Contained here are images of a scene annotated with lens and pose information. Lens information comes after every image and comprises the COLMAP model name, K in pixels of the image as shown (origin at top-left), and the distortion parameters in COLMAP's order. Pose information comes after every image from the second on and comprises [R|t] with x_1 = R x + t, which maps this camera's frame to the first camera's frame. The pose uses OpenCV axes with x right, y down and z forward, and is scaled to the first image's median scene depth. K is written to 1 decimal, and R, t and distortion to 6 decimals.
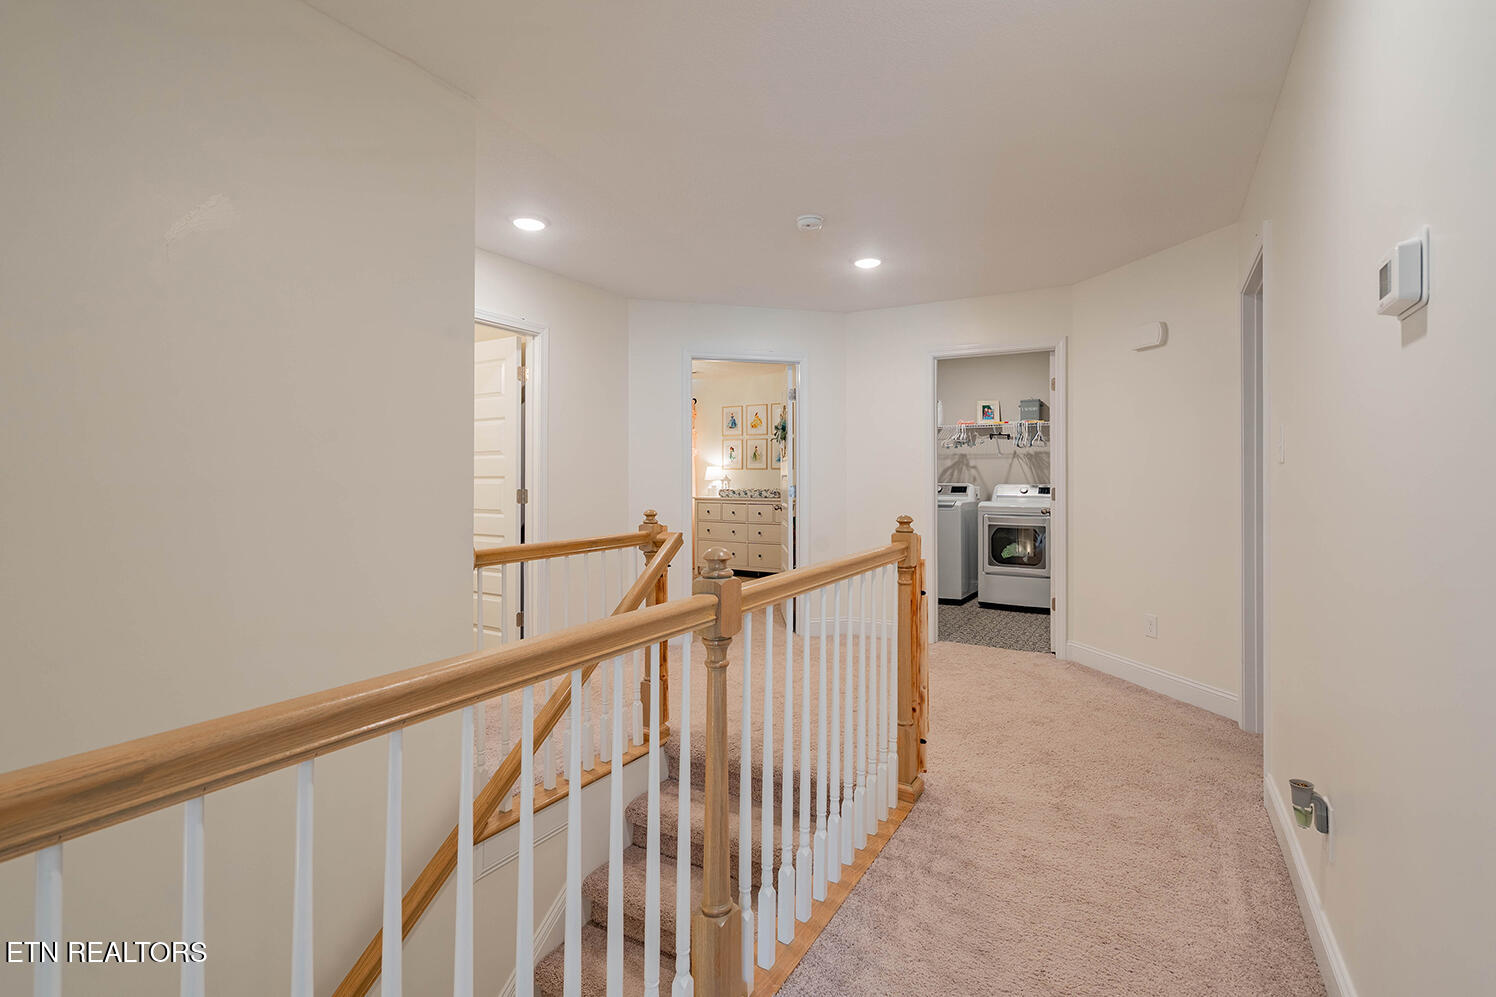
lens RADIAL K [[688.4, 0, 746.8], [0, 688.4, 495.3], [0, 0, 1]] dist [-0.002429, 0.000847]
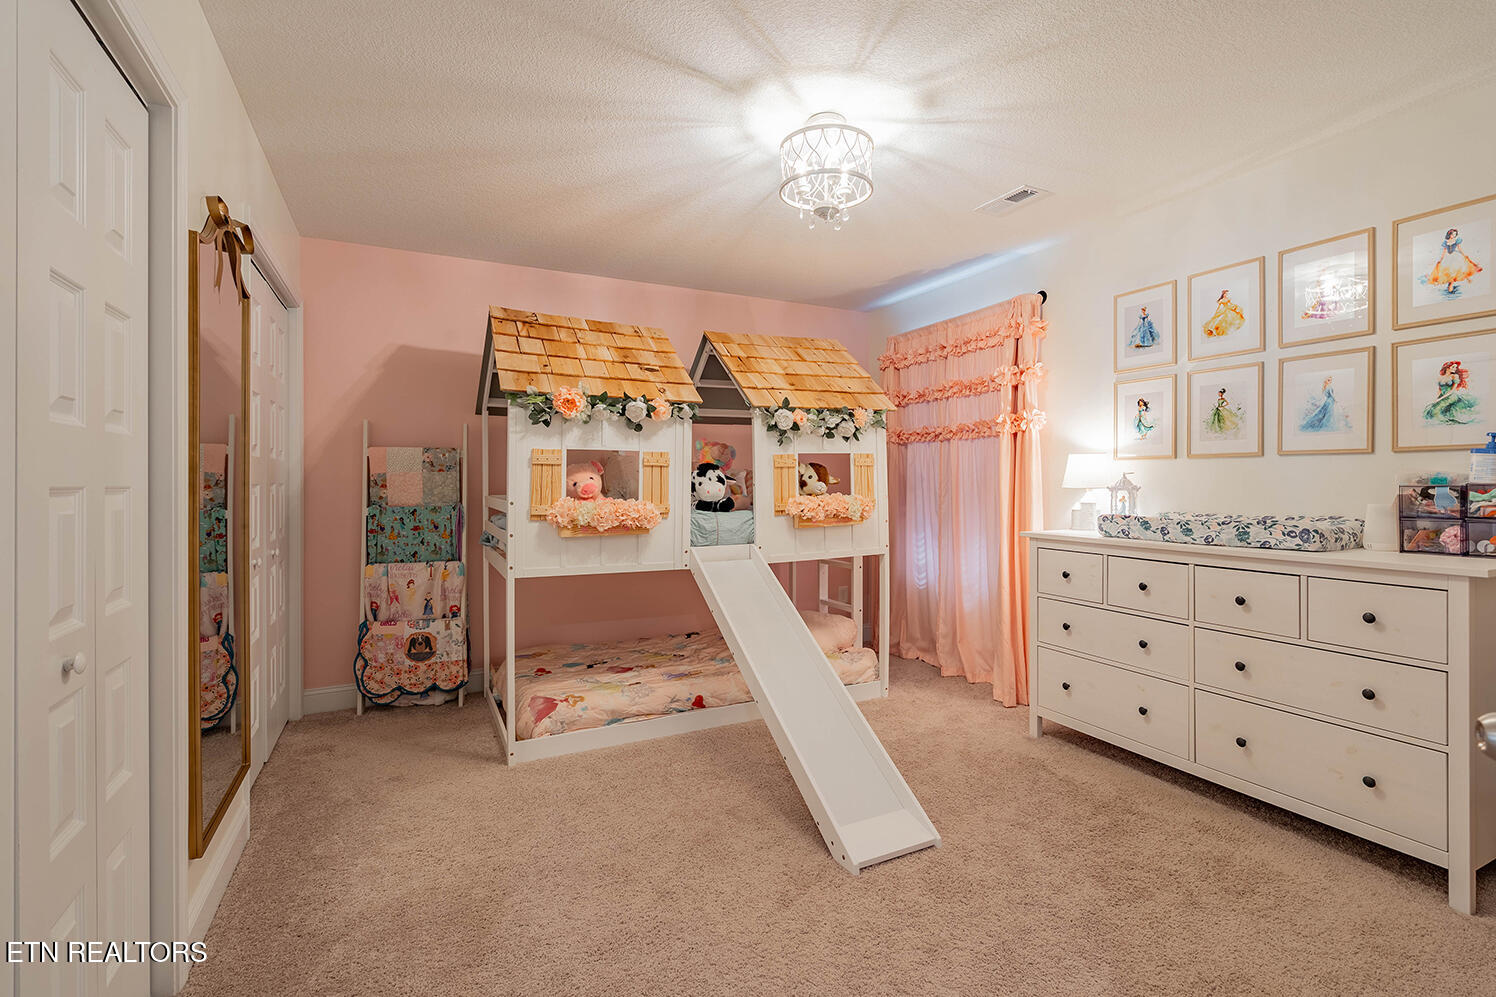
lens RADIAL K [[686.7, 0, 748.7], [0, 686.7, 493.6], [0, 0, 1]] dist [-0.002098, 0.000622]
pose [[0.841020, -0.002147, -0.541000, -0.000206], [0.001434, 0.999997, -0.001739, -0.018971], [0.541002, 0.000687, 0.841021, 0.585208]]
